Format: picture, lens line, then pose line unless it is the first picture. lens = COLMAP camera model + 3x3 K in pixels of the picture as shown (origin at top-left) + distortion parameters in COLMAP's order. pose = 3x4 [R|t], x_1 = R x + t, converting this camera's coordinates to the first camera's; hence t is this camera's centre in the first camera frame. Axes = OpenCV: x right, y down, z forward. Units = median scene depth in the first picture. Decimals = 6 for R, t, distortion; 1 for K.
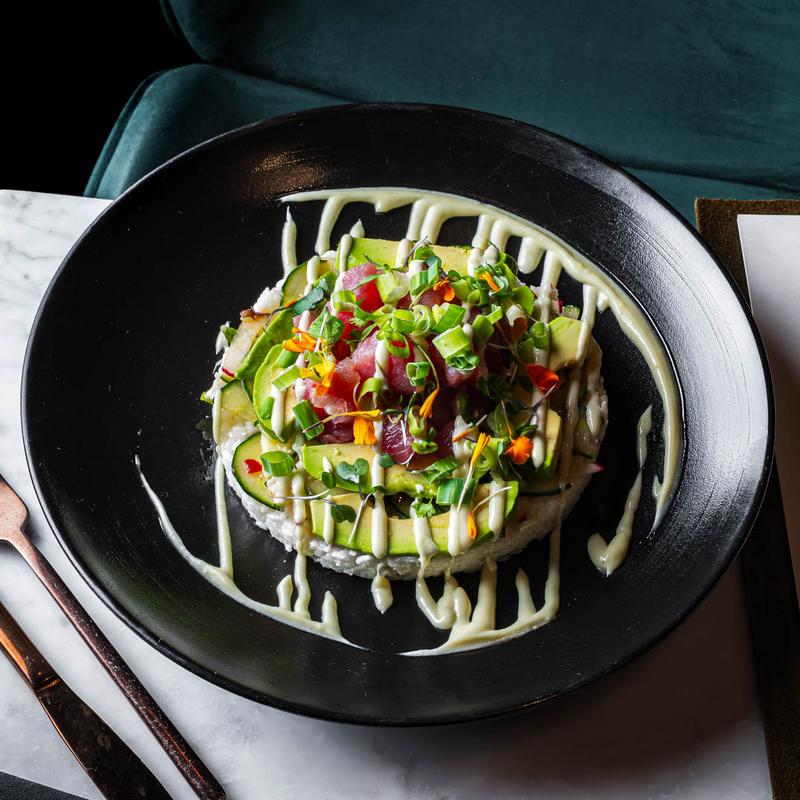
lens RADIAL K [[2338.9, 0, 400.2], [0, 2338.9, 400.0], [0, 0, 1]] dist [-0.103031, 0.000000]
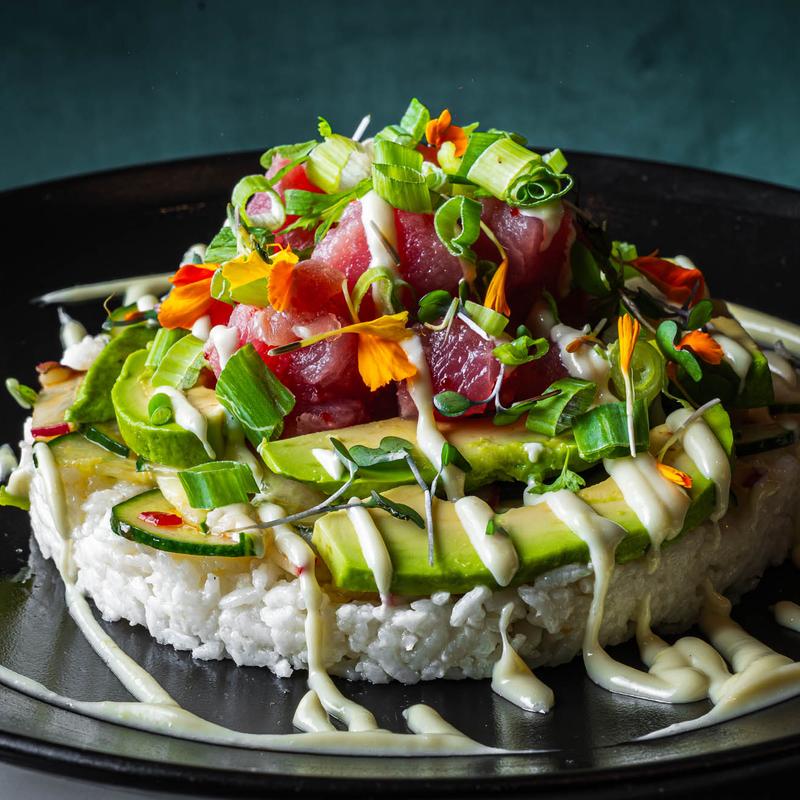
lens RADIAL K [[2338.9, 0, 399.6], [0, 2338.9, 399.9], [0, 0, 1]] dist [-0.103031, 0.000000]
pose [[0.941542, -0.161916, 0.295436, -0.151936], [0.297509, 0.811075, -0.503633, 0.255246], [-0.158074, 0.562086, 0.811832, 0.624202]]
